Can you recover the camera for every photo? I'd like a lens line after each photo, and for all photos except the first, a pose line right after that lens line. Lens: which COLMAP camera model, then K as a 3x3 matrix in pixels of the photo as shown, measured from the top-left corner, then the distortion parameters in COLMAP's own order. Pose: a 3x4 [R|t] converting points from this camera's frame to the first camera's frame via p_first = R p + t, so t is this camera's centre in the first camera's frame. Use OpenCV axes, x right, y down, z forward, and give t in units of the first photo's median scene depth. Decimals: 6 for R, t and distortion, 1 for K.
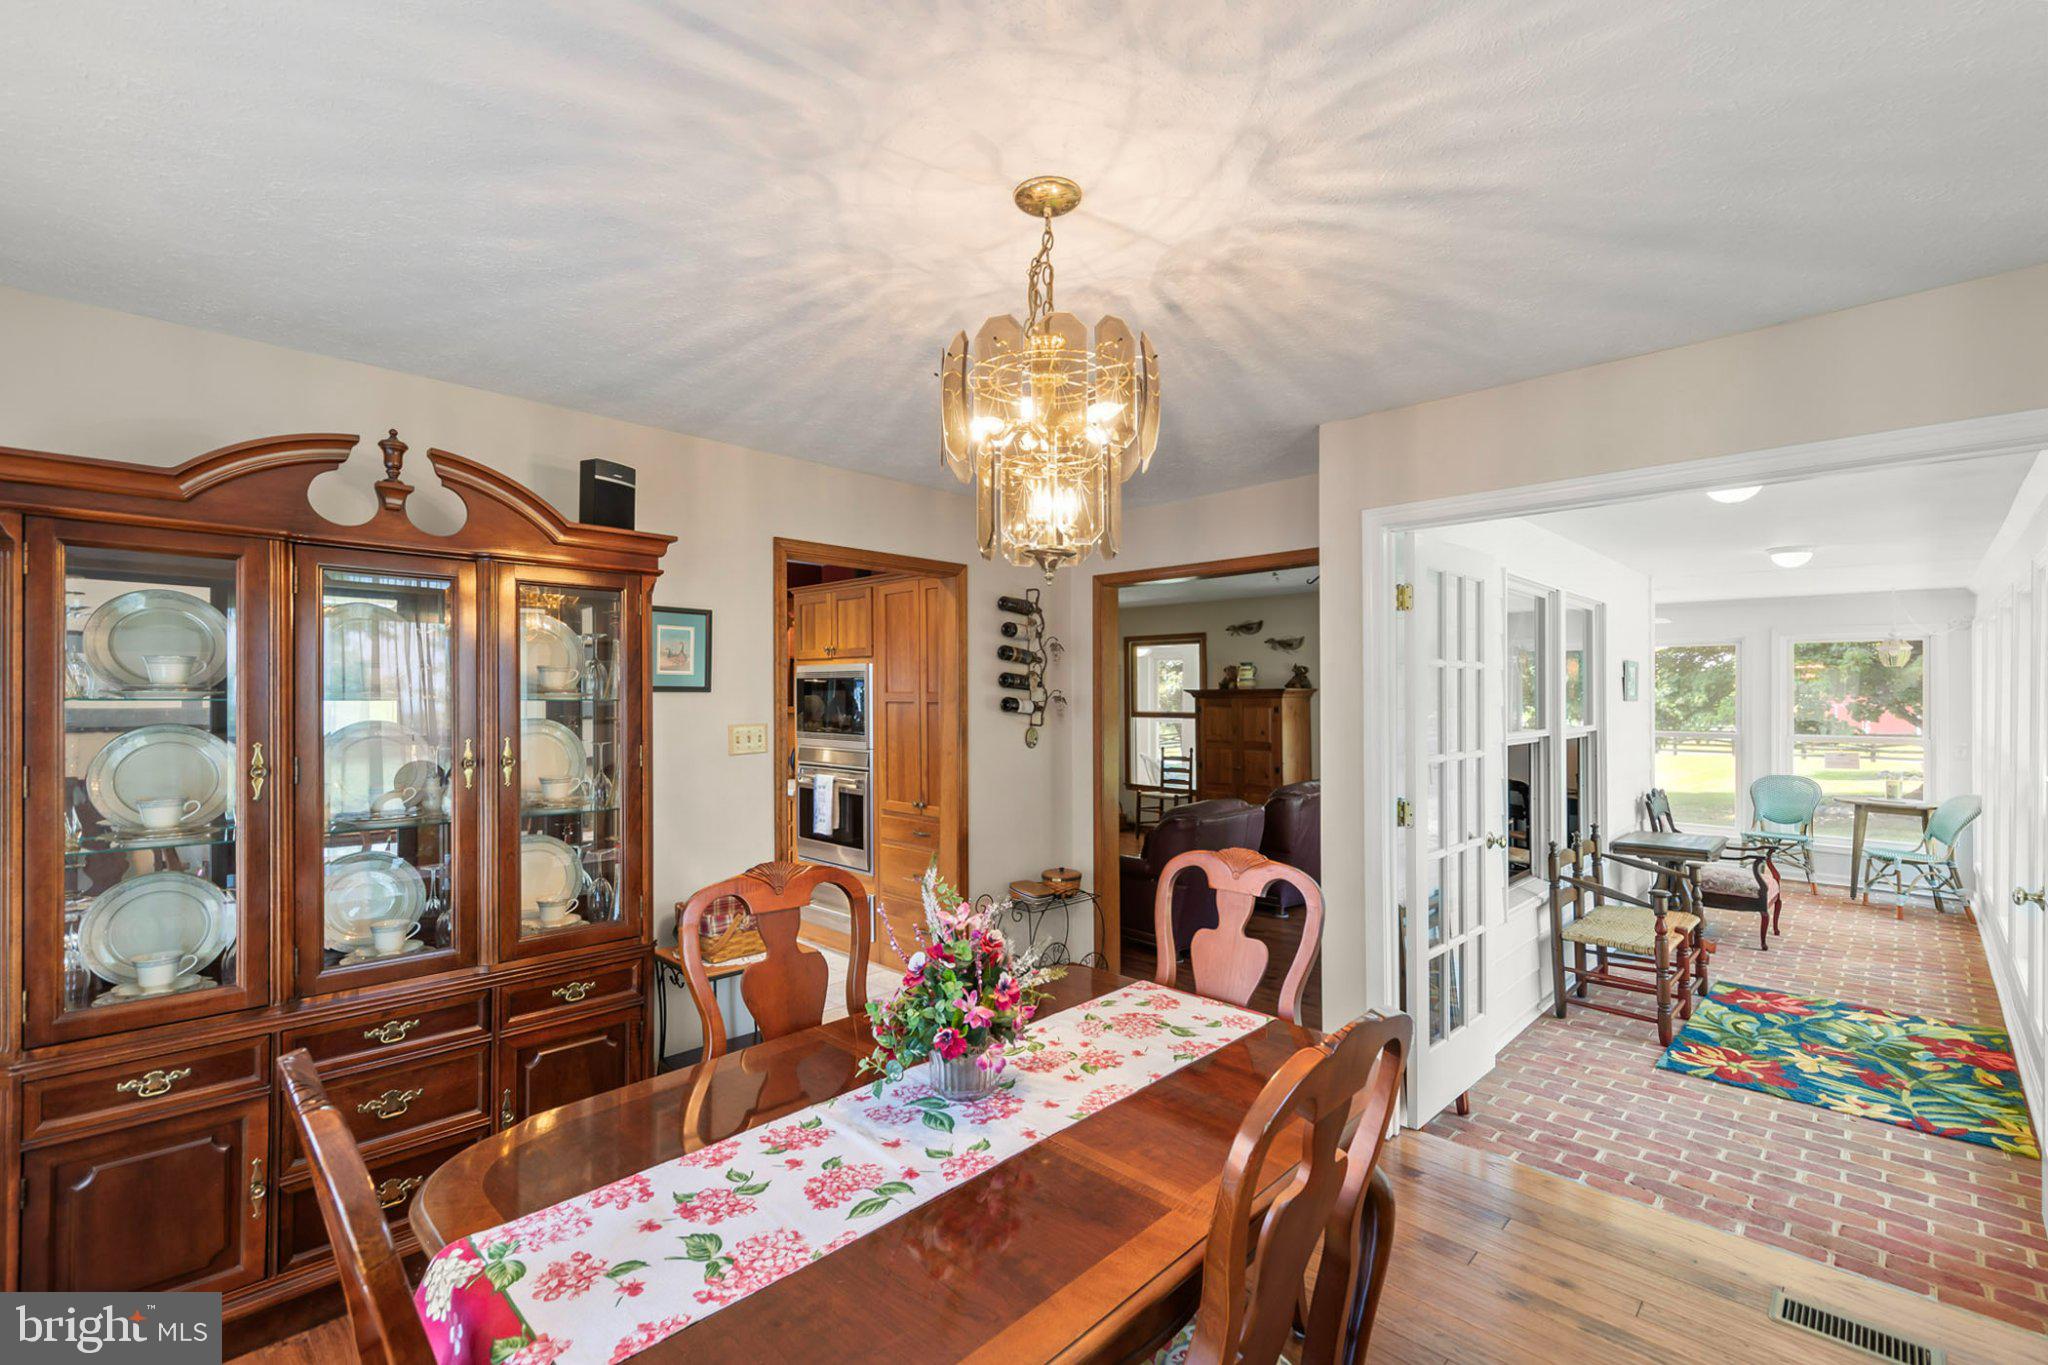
lens RADIAL K [[887.6, 0, 1025.4], [0, 887.6, 692.4], [0, 0, 1]] dist [0.029792, 0.000044]
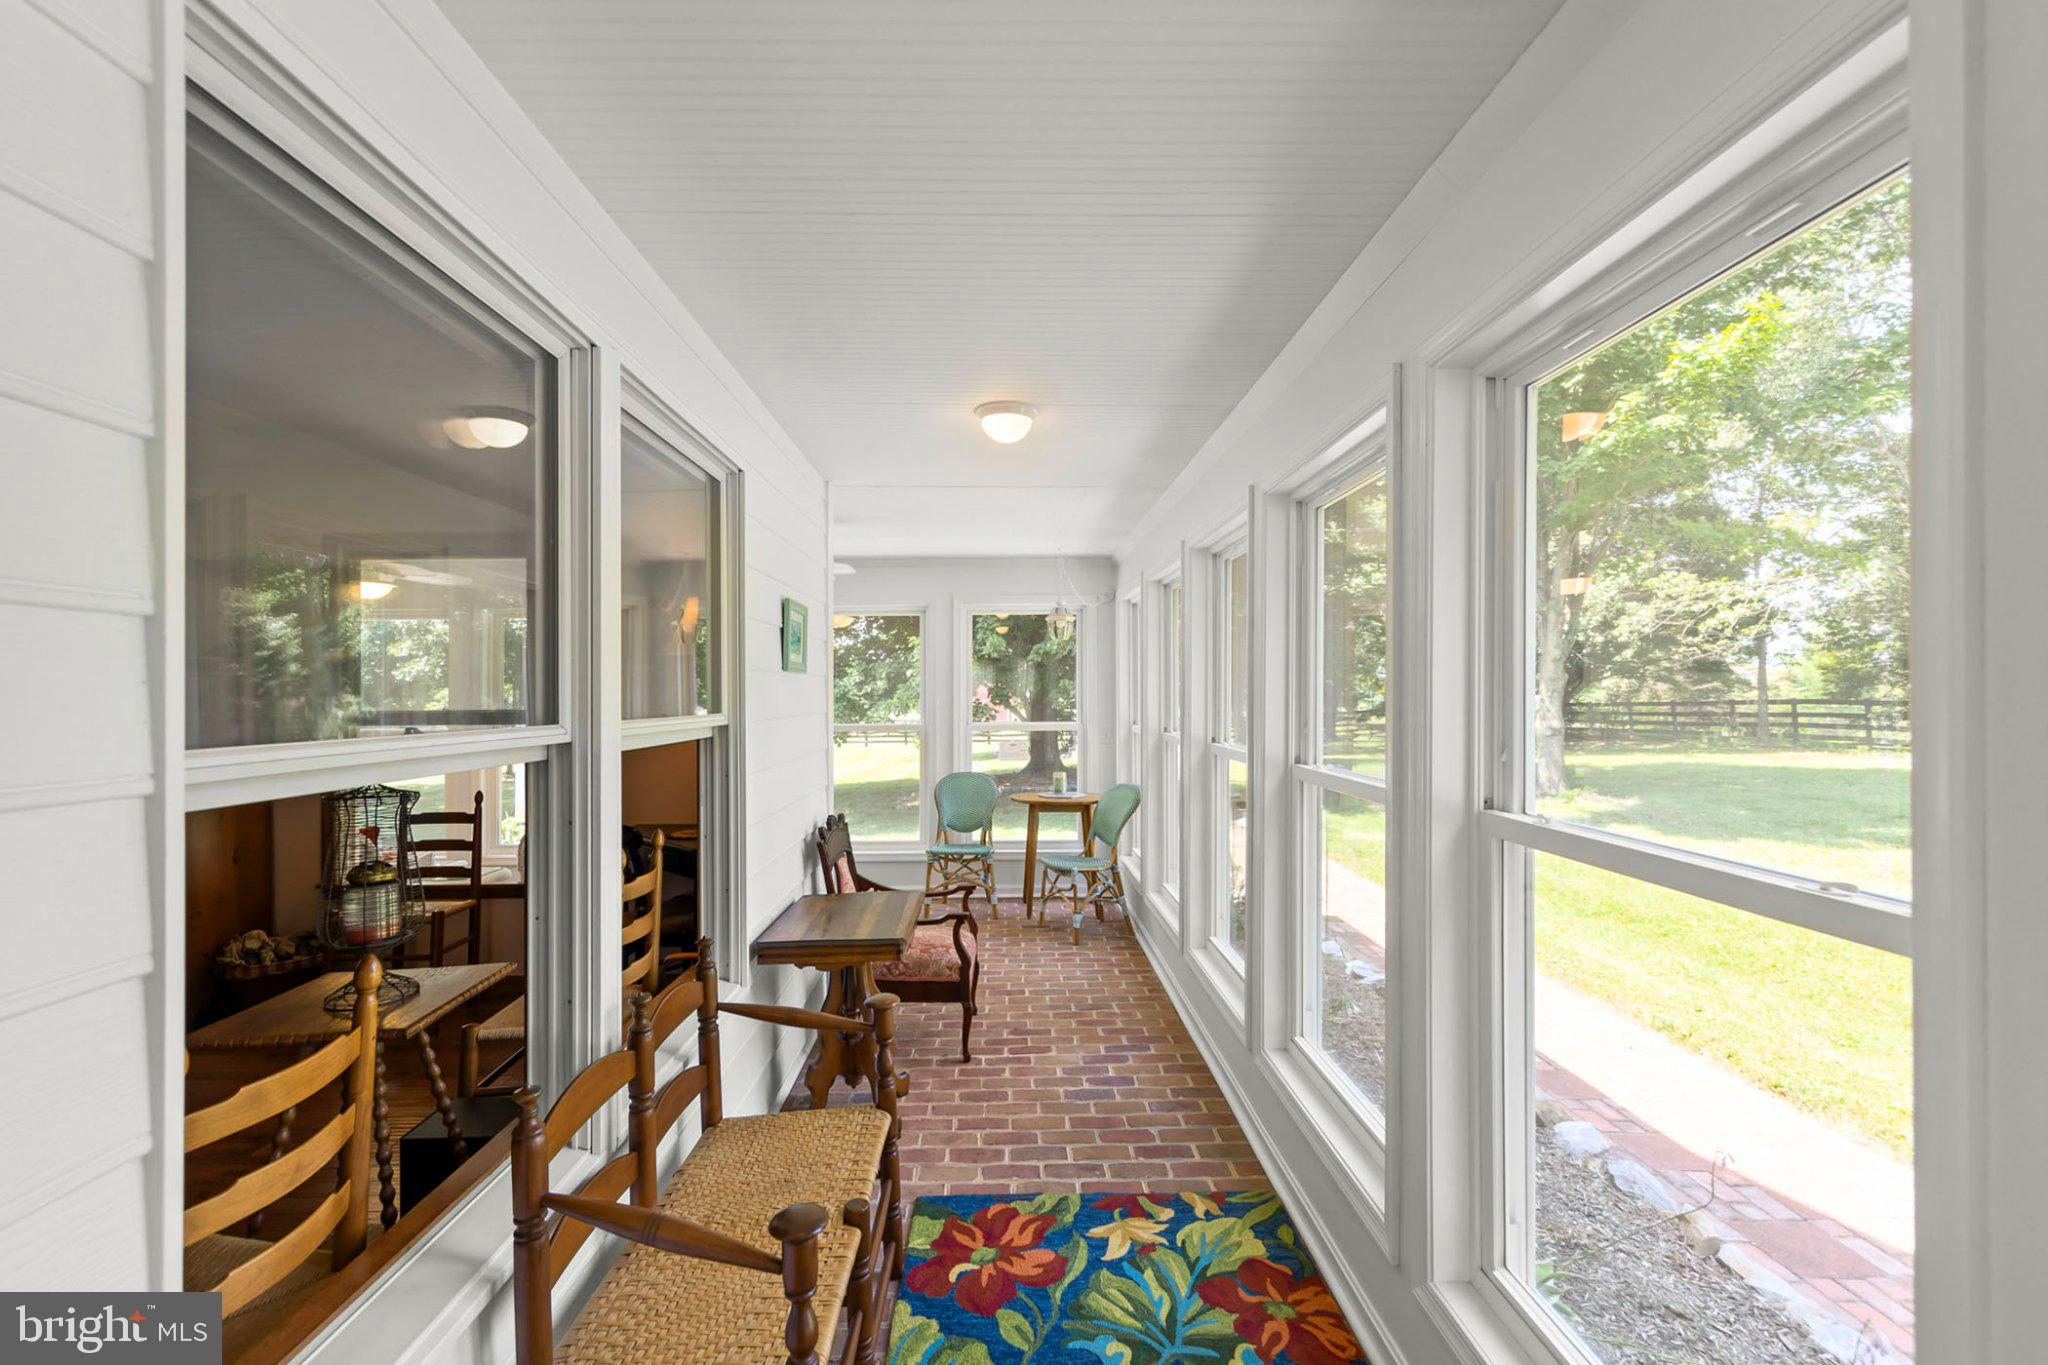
lens RADIAL K [[887.6, 0, 1025.4], [0, 887.6, 692.4], [0, 0, 1]] dist [0.029792, 0.000044]
pose [[0.692154, -0.001269, 0.721749, 0.492902], [0.000022, 0.999998, 0.001737, 0.030209], [-0.721750, -0.001187, 0.692153, 0.674994]]
